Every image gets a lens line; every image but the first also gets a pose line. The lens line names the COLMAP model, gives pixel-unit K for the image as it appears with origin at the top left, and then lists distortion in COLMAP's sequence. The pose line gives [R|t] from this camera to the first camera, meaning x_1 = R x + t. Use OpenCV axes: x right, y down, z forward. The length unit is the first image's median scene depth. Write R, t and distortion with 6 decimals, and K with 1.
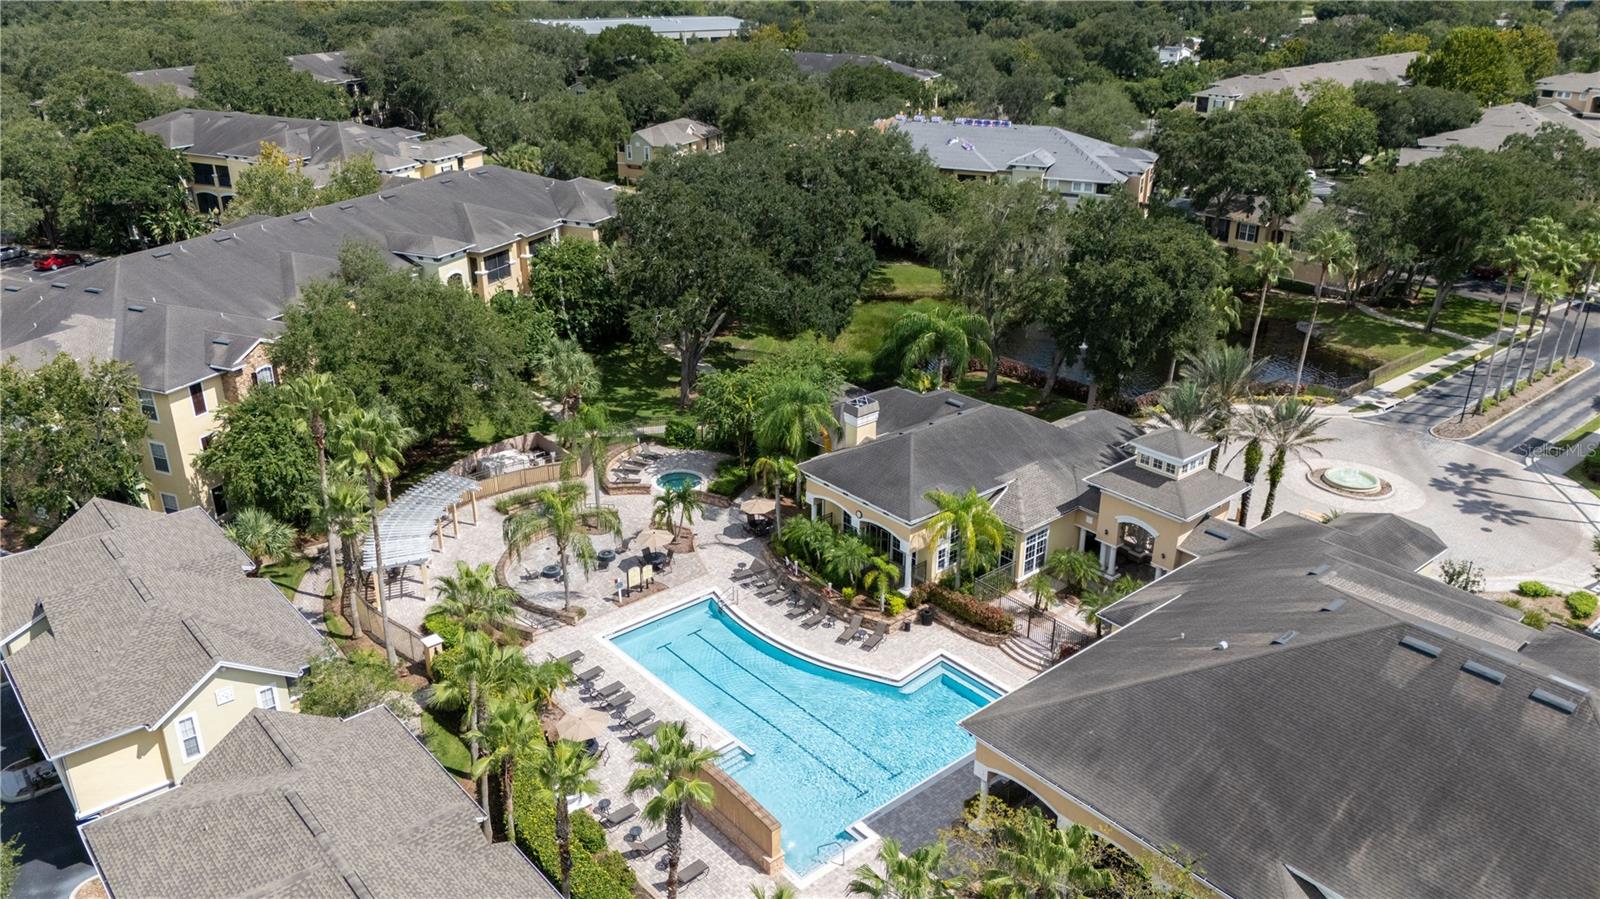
lens RADIAL K [[1178.3, 0, 792.2], [0, 1178.3, 438.9], [0, 0, 1]] dist [0.029102, -0.016059]
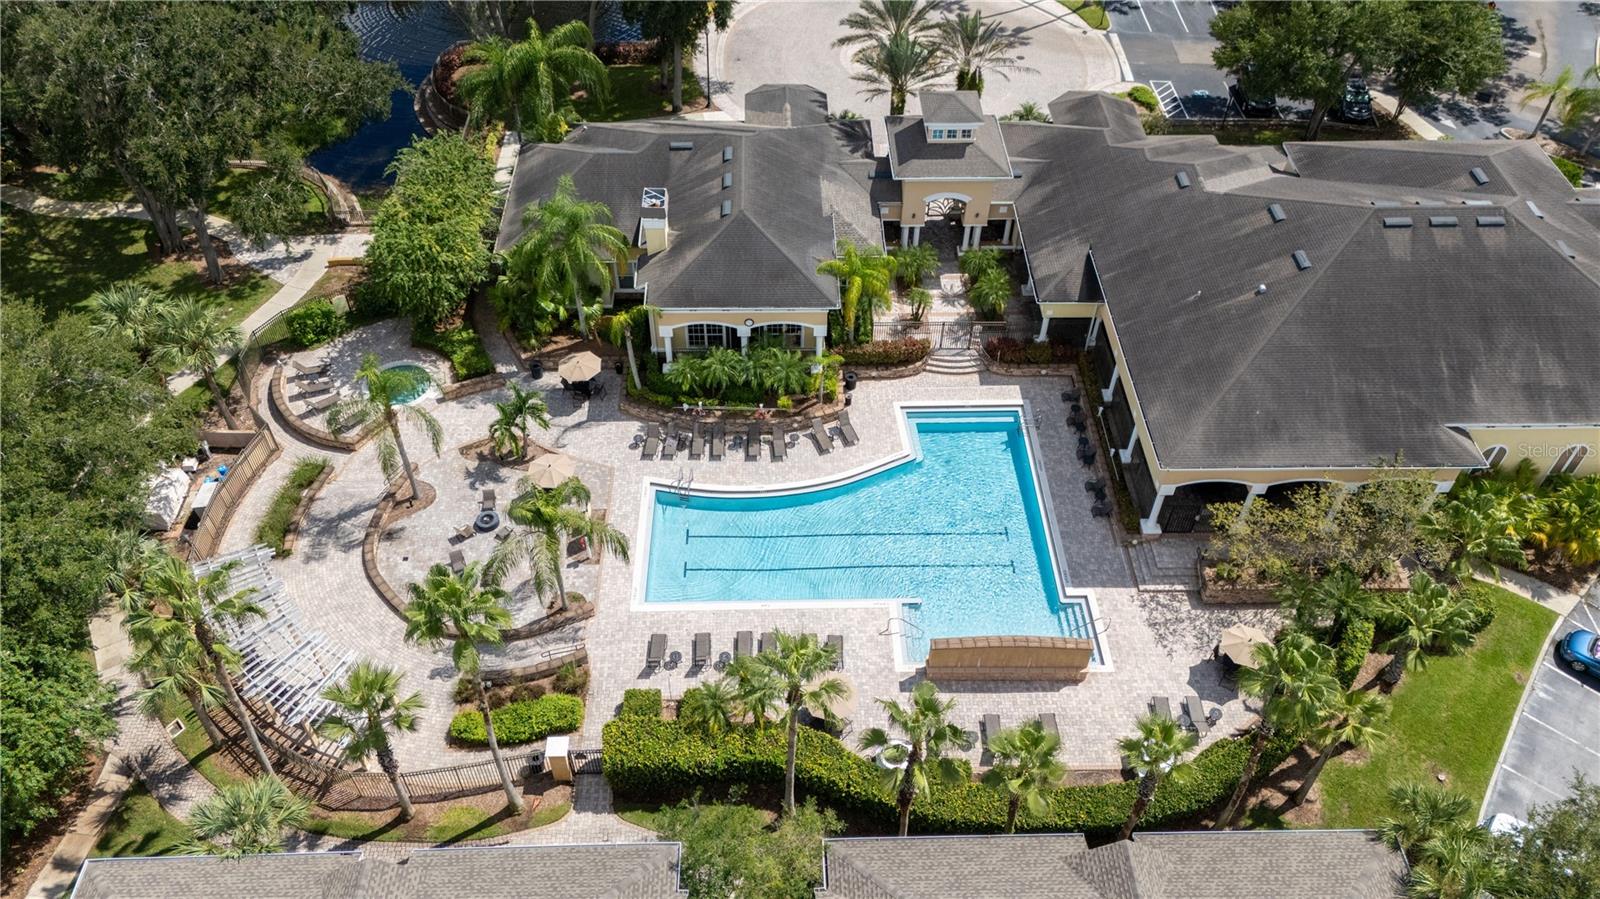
lens RADIAL K [[1178.3, 0, 794.3], [0, 1178.3, 459.9], [0, 0, 1]] dist [0.029102, -0.016059]
pose [[0.633903, -0.560989, 0.532408, -0.470371], [0.295741, 0.811893, 0.503356, -0.300222], [-0.714636, -0.161624, 0.680569, 0.358102]]
